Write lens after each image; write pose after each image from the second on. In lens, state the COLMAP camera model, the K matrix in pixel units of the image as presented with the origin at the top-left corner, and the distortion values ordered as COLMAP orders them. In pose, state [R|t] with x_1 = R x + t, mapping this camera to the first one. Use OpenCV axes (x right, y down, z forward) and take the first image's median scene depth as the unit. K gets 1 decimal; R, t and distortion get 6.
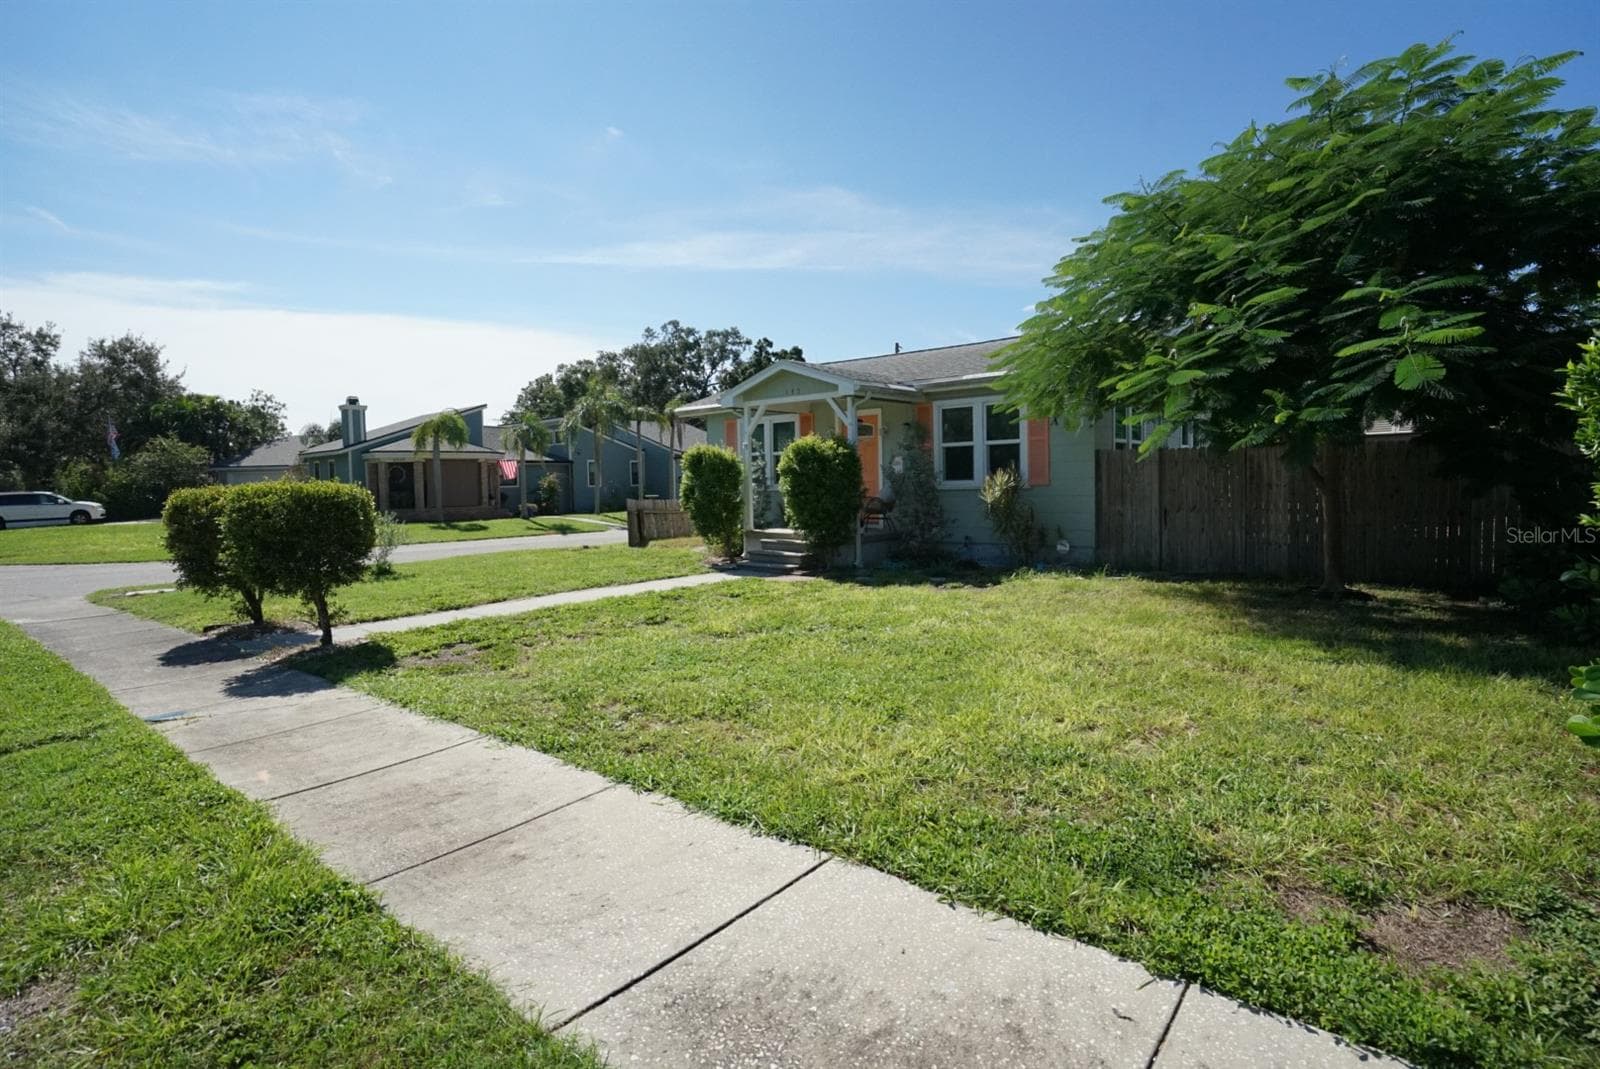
lens RADIAL K [[733.3, 0, 796.5], [0, 733.3, 530.1], [0, 0, 1]] dist [-0.062239, 0.023071]
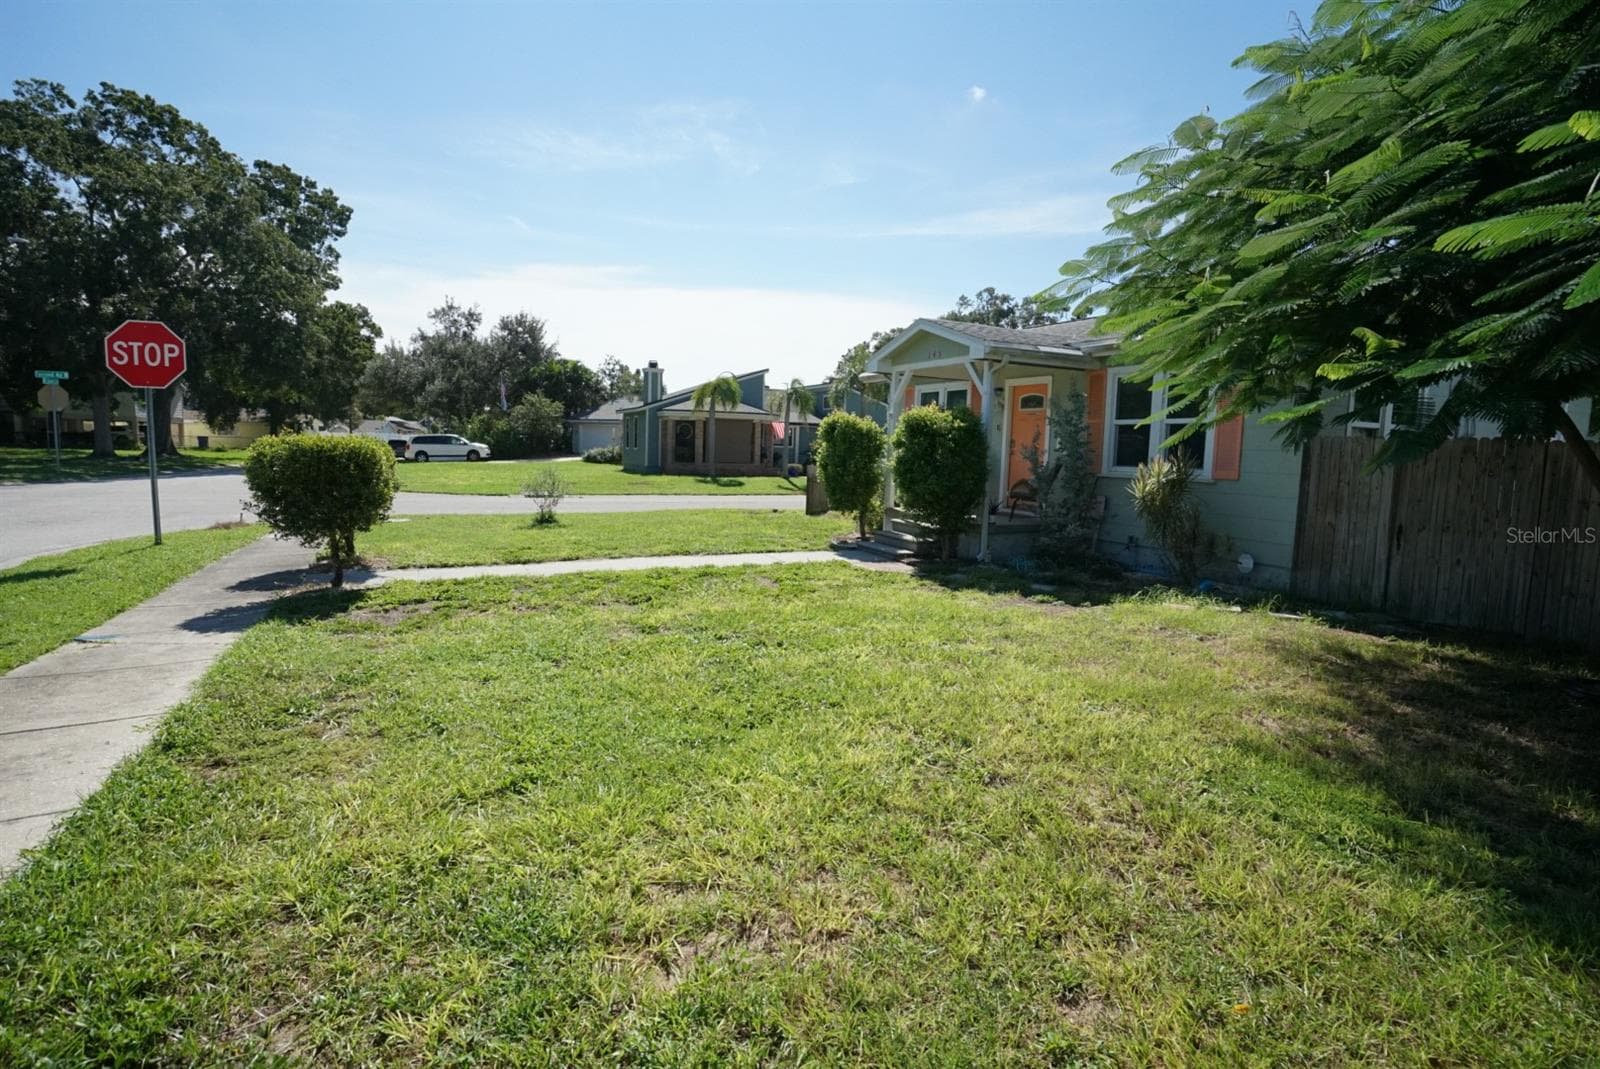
lens RADIAL K [[733.3, 0, 796.5], [0, 733.3, 530.1], [0, 0, 1]] dist [-0.062239, 0.023071]
pose [[0.933183, 0.087941, -0.348476, 0.161684], [-0.073059, 0.995774, 0.055647, -0.015376], [0.351897, -0.026469, 0.935665, 0.113019]]
